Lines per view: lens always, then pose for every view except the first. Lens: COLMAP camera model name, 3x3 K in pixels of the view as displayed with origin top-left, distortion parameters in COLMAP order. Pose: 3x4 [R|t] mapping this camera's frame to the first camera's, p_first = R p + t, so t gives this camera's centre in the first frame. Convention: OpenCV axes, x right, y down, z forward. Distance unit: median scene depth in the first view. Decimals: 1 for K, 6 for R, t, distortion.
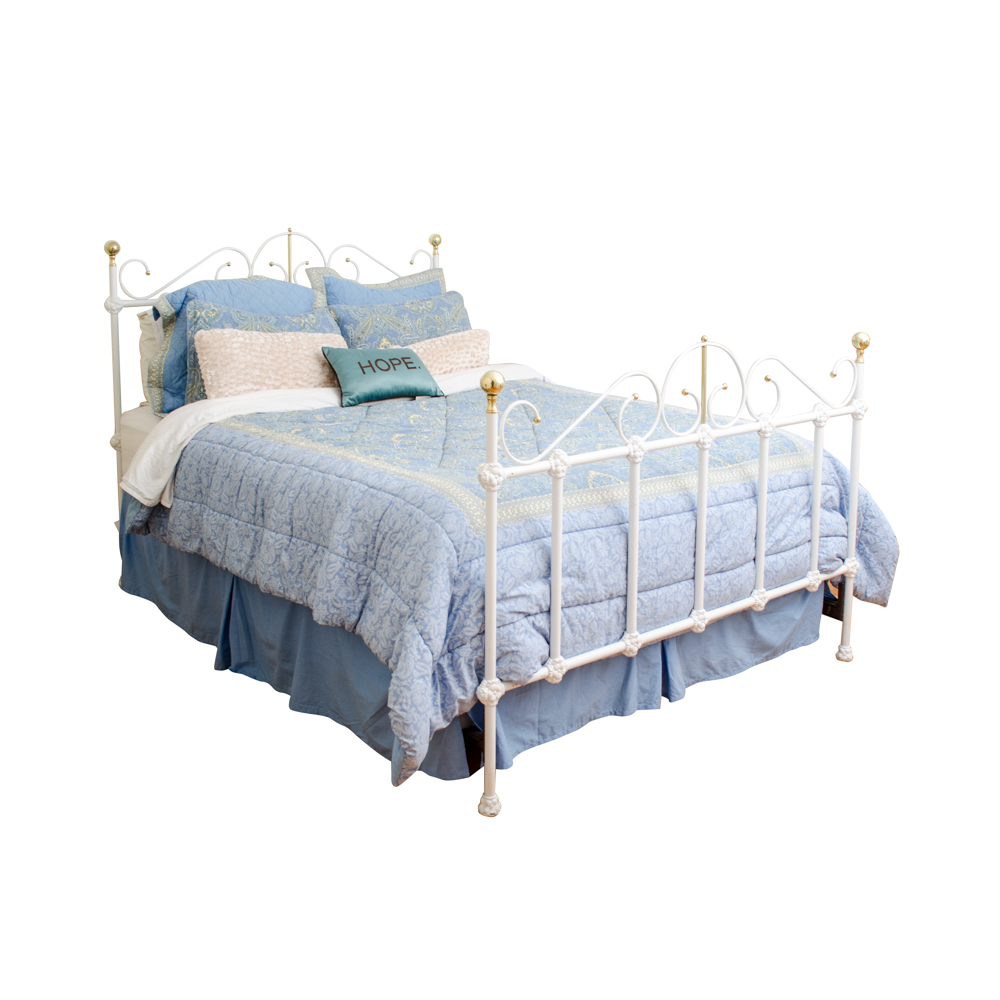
lens RADIAL K [[1437.1, 0, 500.0], [0, 1437.1, 500.0], [0, 0, 1]] dist [-0.006112, 0.007844]
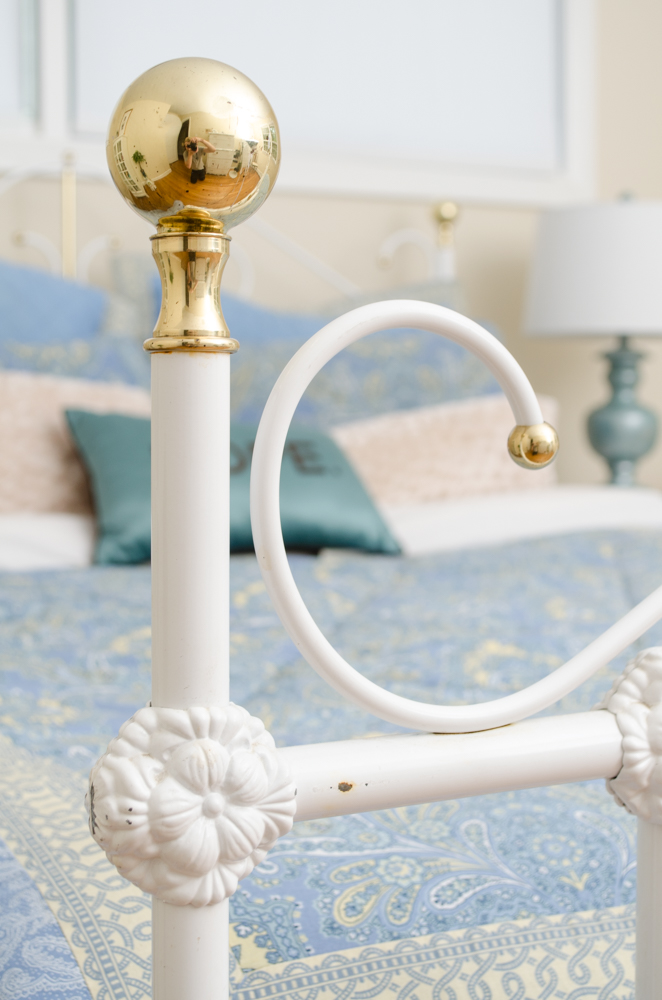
lens RADIAL K [[1810.3, 0, 331.0], [0, 1810.3, 500.0], [0, 0, 1]] dist [-0.024047, -0.041351]
pose [[0.981175, 0.010790, -0.192819, 0.030824], [-0.042995, 0.985584, -0.163631, -0.012151], [0.188274, 0.168841, 0.967495, 0.587227]]
